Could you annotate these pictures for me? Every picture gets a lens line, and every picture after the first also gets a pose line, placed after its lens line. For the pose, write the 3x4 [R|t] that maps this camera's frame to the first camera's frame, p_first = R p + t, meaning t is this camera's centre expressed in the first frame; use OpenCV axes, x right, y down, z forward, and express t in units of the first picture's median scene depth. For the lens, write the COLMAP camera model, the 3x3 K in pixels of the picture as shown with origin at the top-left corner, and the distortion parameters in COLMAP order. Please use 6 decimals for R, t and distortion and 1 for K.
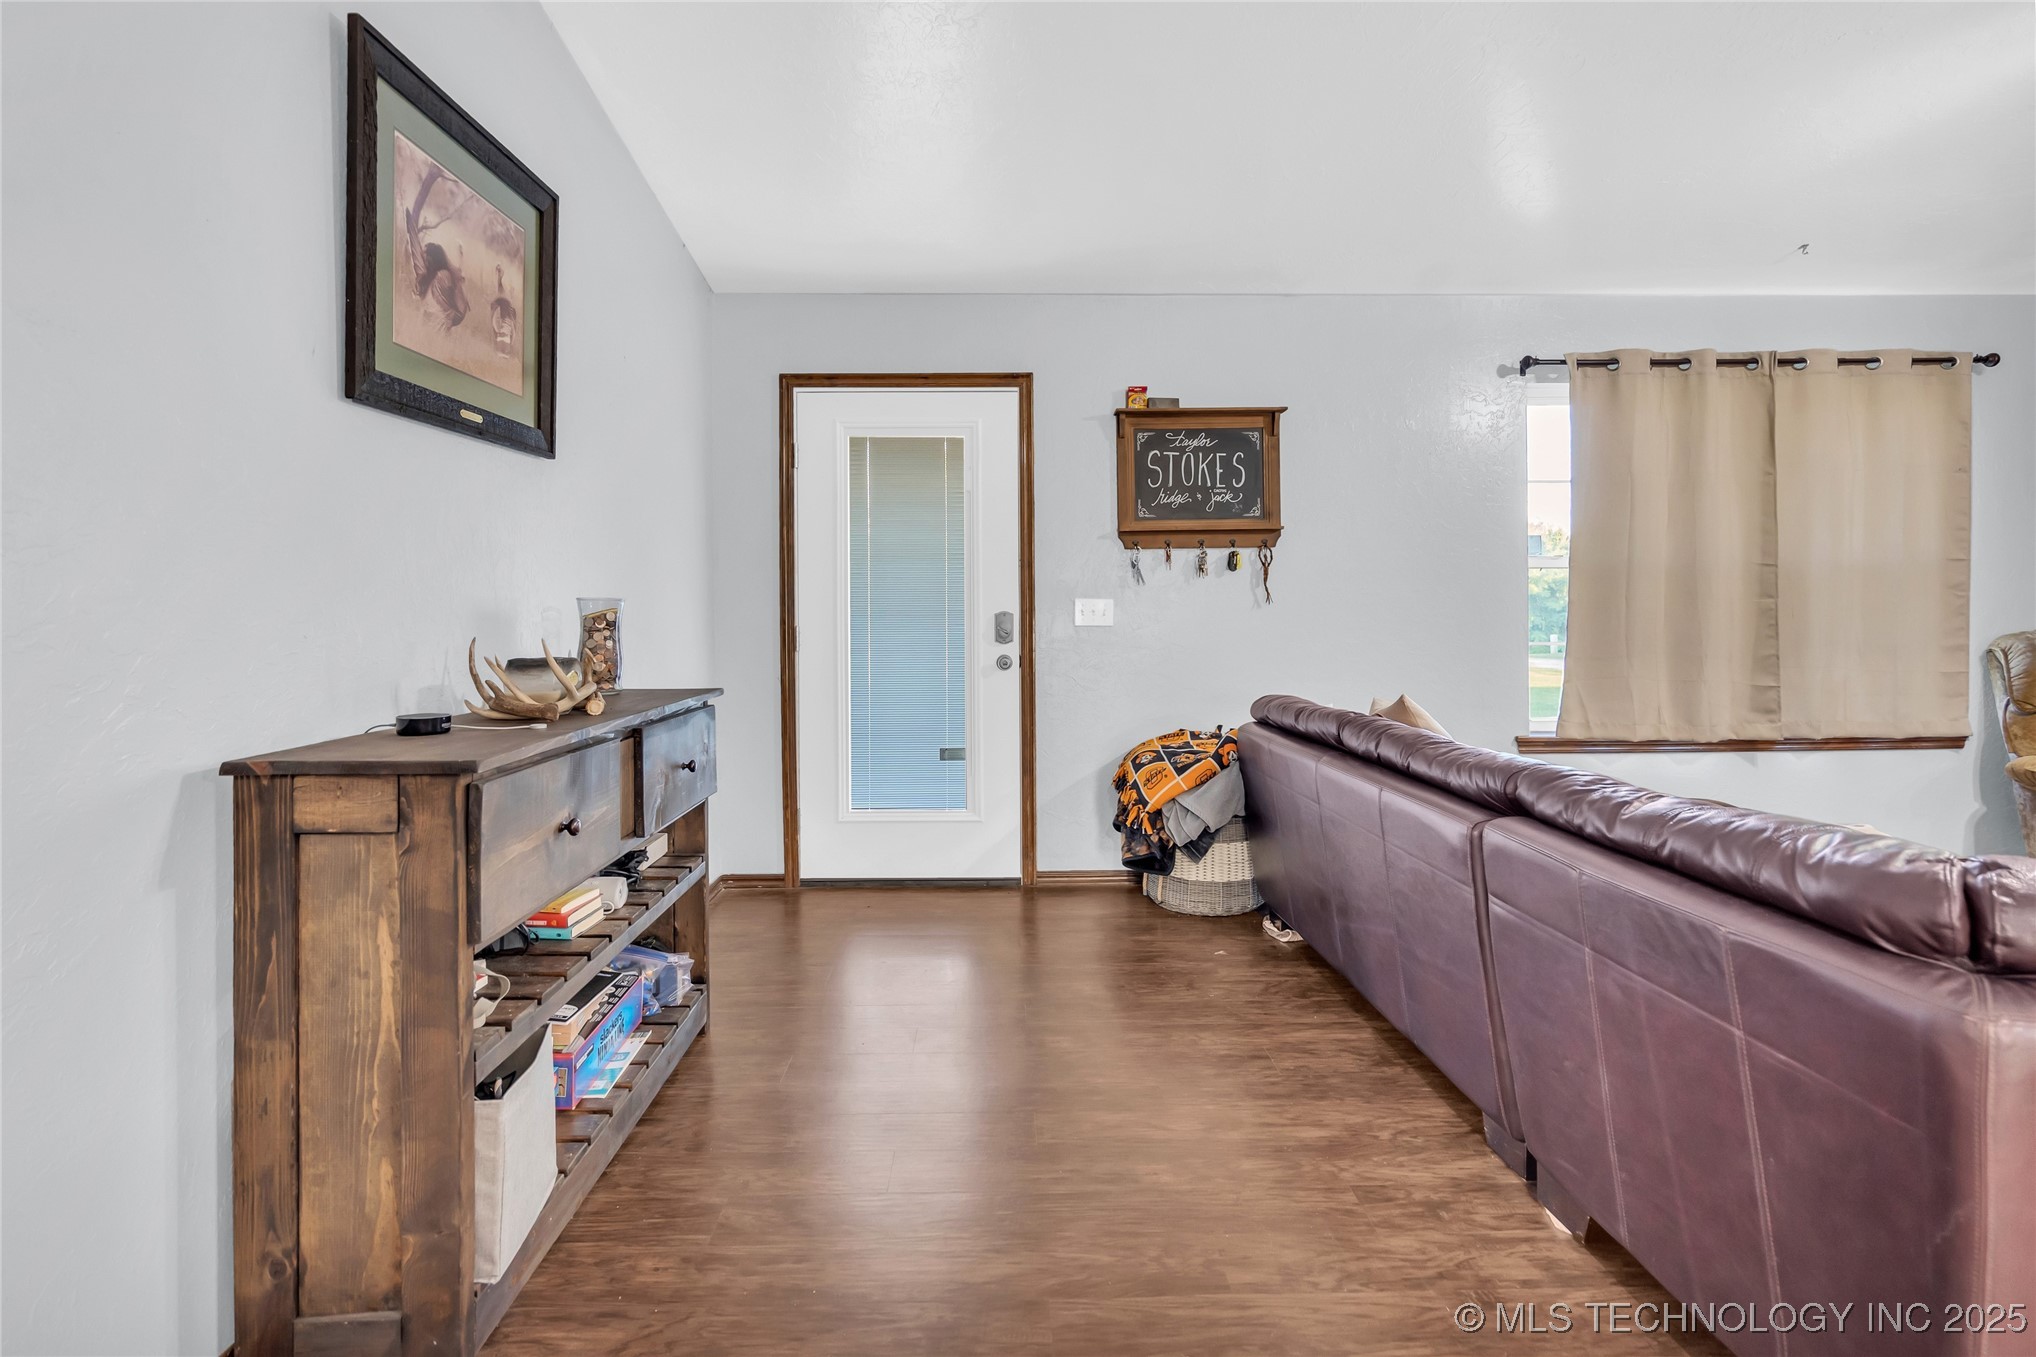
lens RADIAL K [[958.5, 0, 1021.8], [0, 958.5, 612.2], [0, 0, 1]] dist [-0.002283, -0.000094]
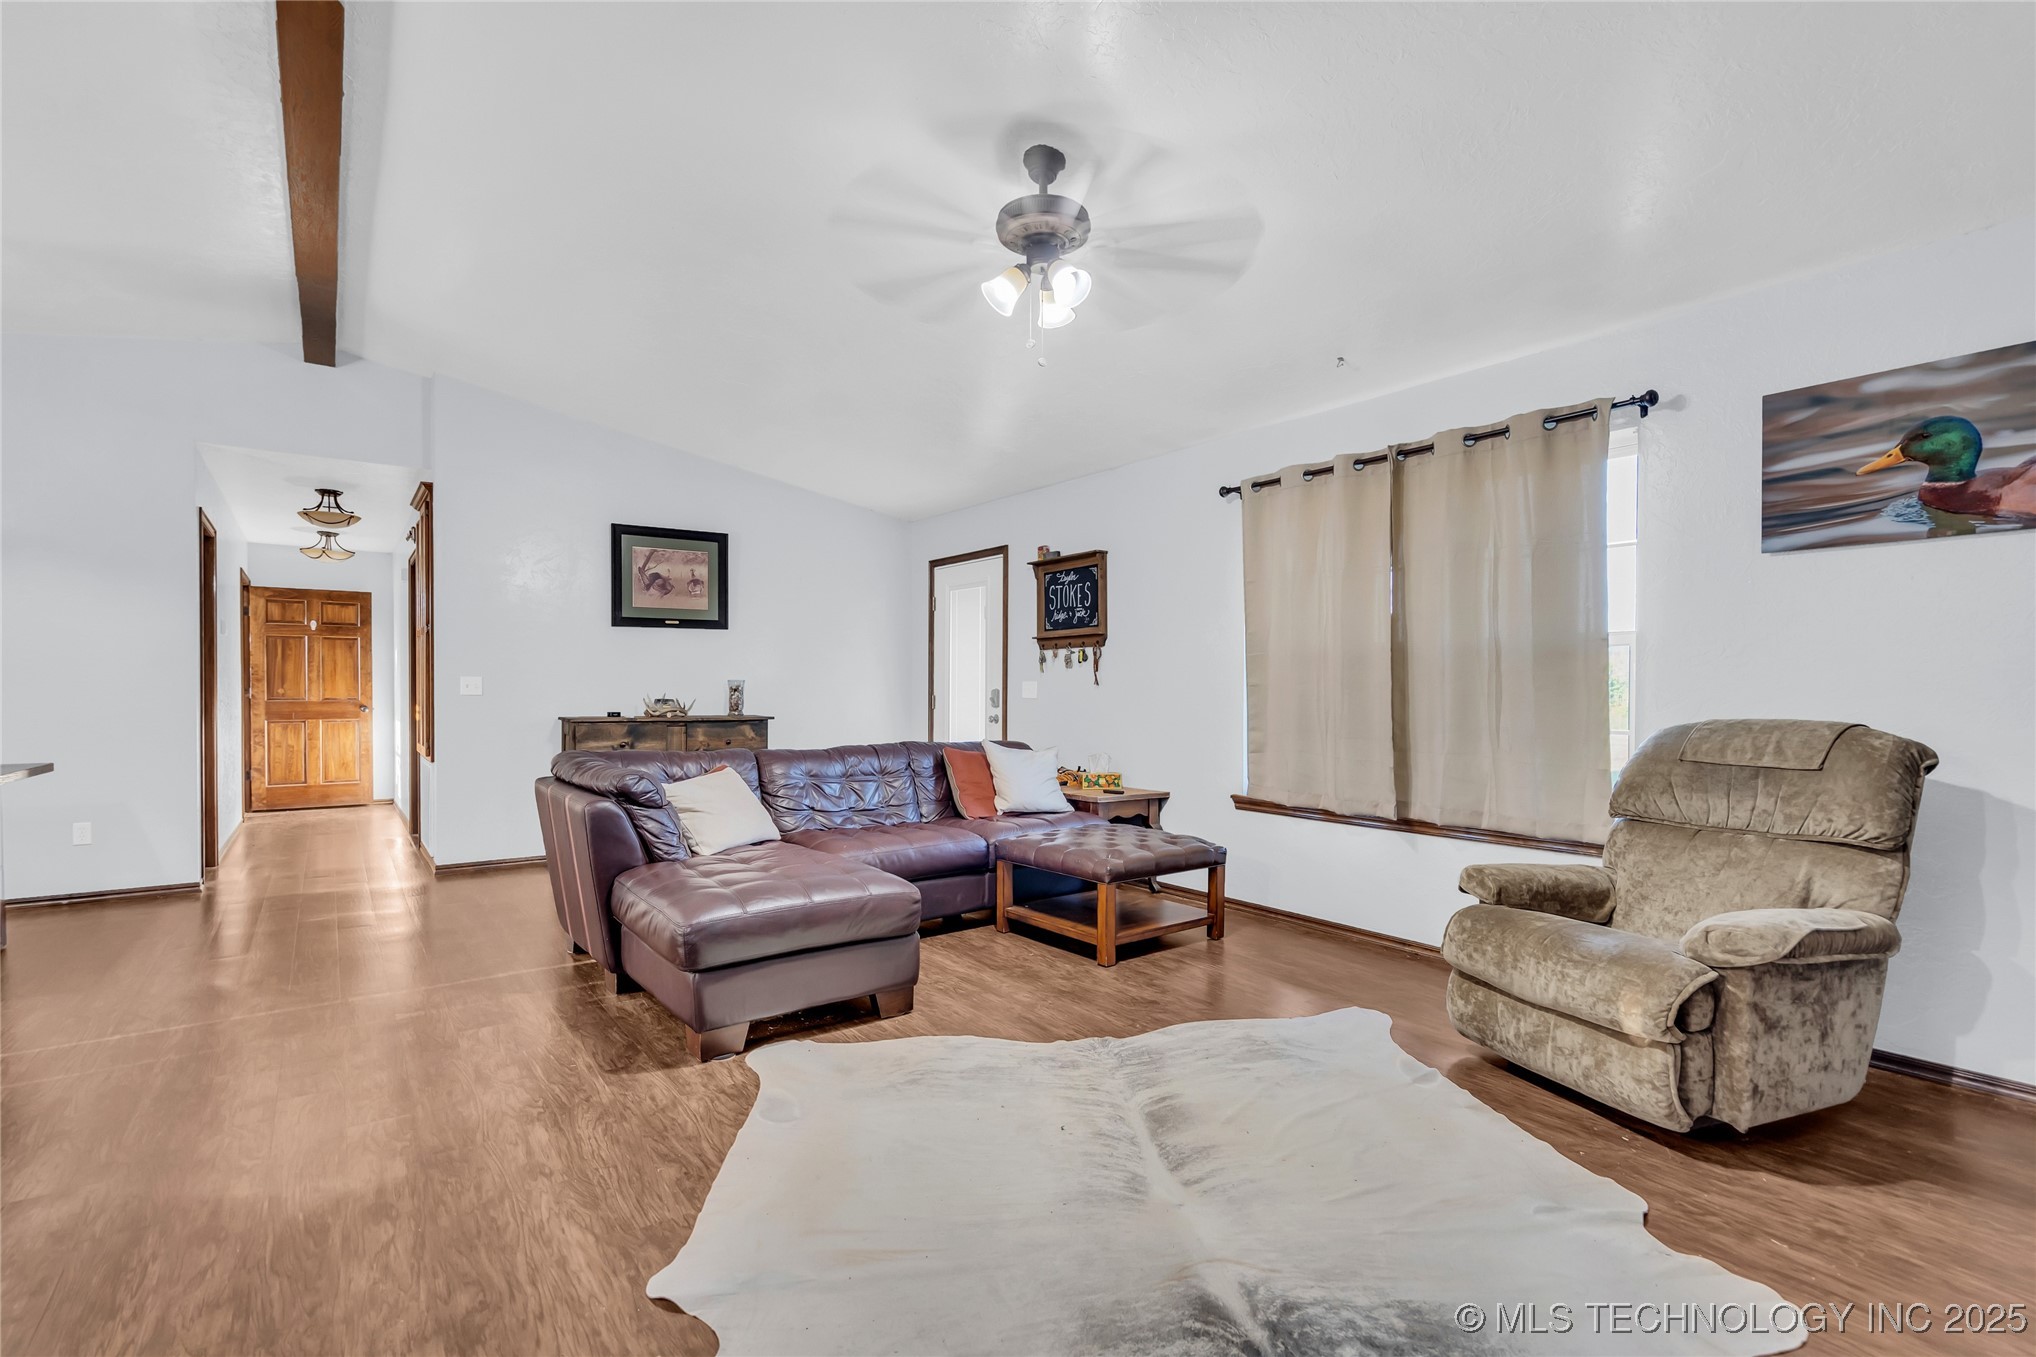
lens RADIAL K [[942.1, 0, 1017.0], [0, 942.1, 702.6], [0, 0, 1]] dist [-0.000936, 0.000381]
pose [[0.571330, 0.022006, -0.820425, 1.360856], [-0.014612, 0.999755, 0.016640, -0.004372], [0.820590, 0.002481, 0.571512, 0.084191]]
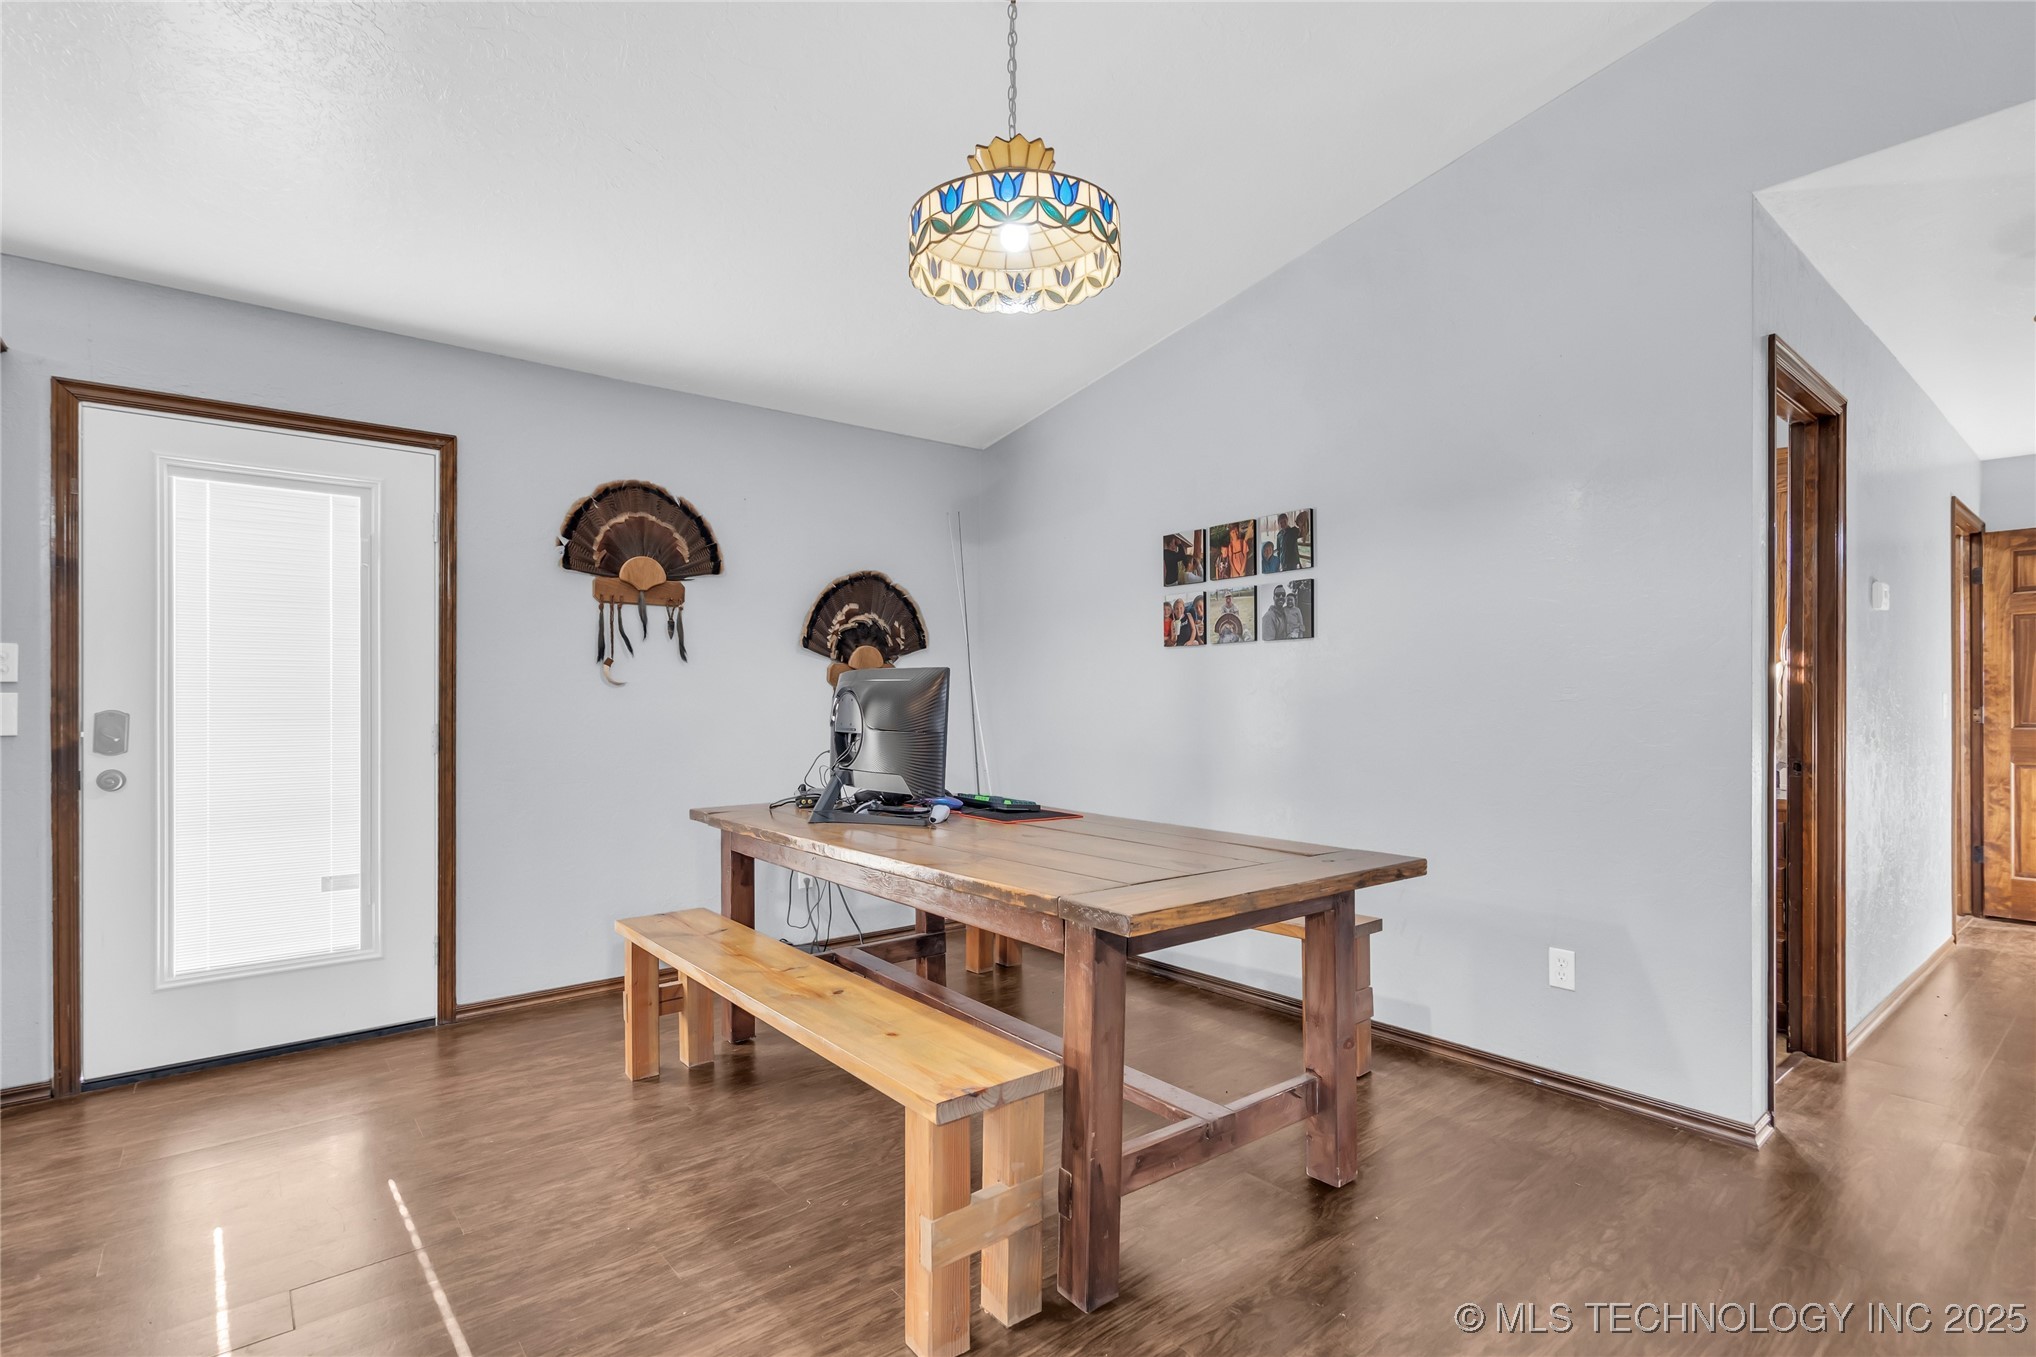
lens RADIAL K [[967.9, 0, 1017.2], [0, 967.9, 699.4], [0, 0, 1]] dist [0.014745, 0.000277]
pose [[-0.780063, 0.008803, -0.625639, 0.438494], [0.001542, 0.999925, 0.012146, -0.004096], [0.625699, 0.008510, -0.780018, 0.093493]]
